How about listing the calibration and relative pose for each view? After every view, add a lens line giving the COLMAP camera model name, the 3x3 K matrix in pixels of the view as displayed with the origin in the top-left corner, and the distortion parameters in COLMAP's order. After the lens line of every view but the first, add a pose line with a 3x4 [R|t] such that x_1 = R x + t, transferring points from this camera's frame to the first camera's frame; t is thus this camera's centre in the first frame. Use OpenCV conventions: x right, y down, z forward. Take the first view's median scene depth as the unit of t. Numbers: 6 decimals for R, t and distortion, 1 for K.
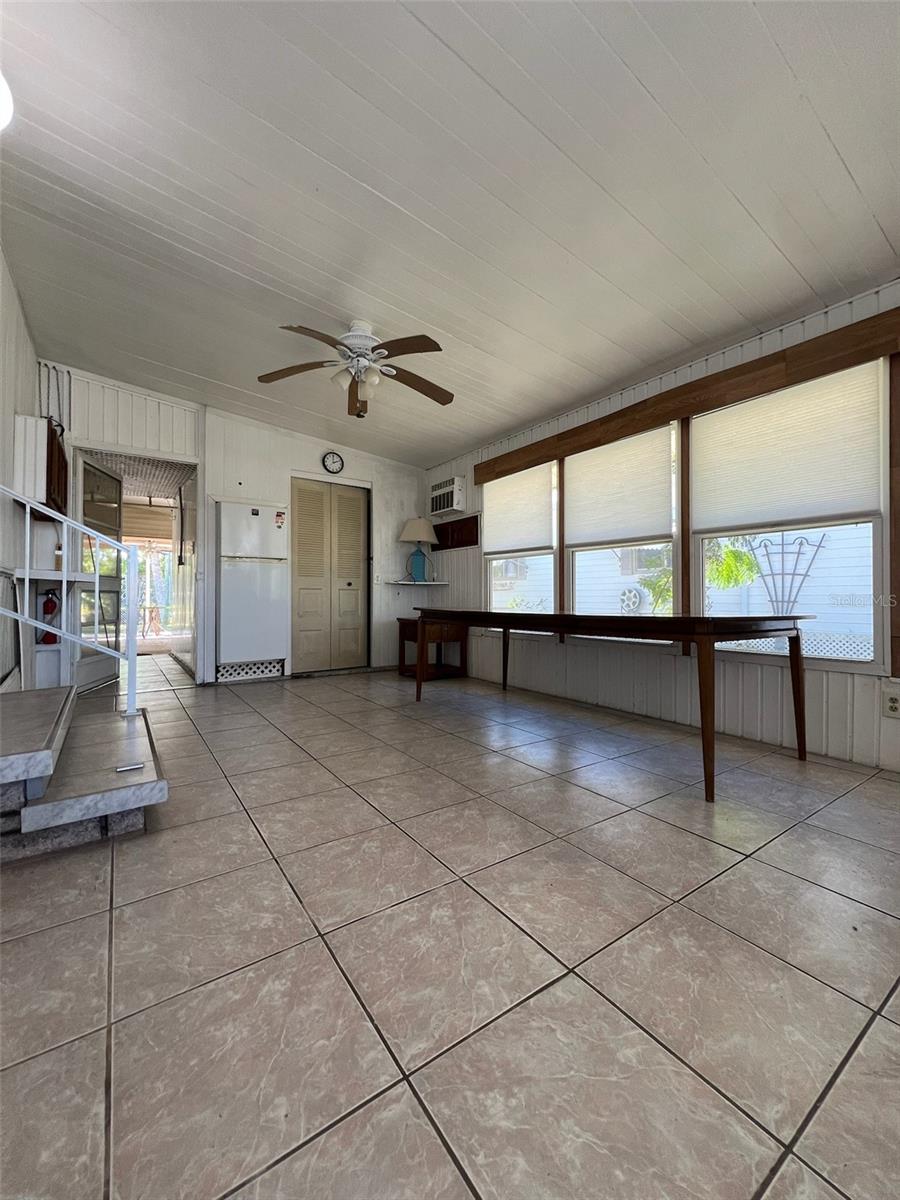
lens RADIAL K [[475.0, 0, 453.4], [0, 475.0, 595.2], [0, 0, 1]] dist [-0.000969, -0.000113]
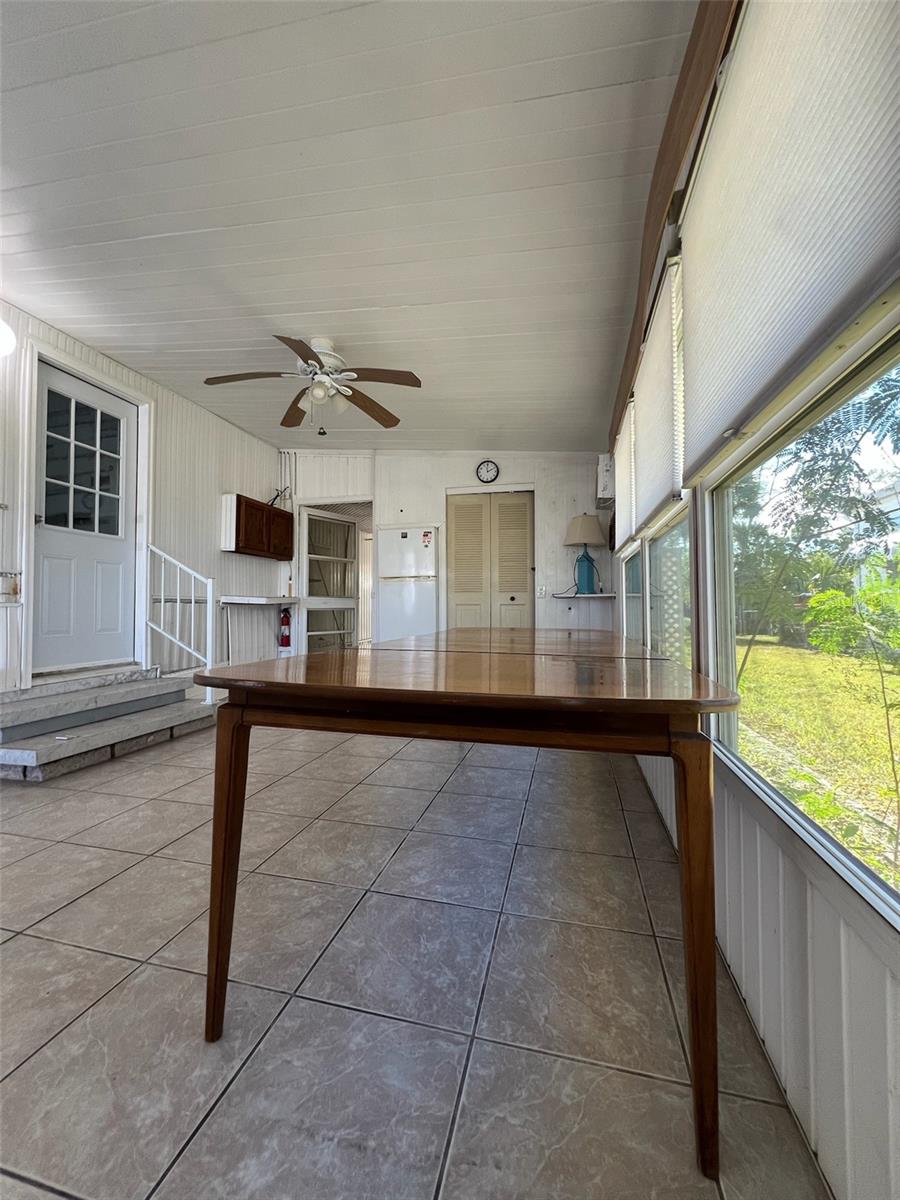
lens RADIAL K [[480.0, 0, 455.3], [0, 480.0, 595.5], [0, 0, 1]] dist [0.000980, -0.000193]
pose [[0.659581, -0.025424, -0.751203, 0.476814], [0.008162, 0.999611, -0.026665, -0.007578], [0.751589, 0.011457, 0.659532, 0.367745]]
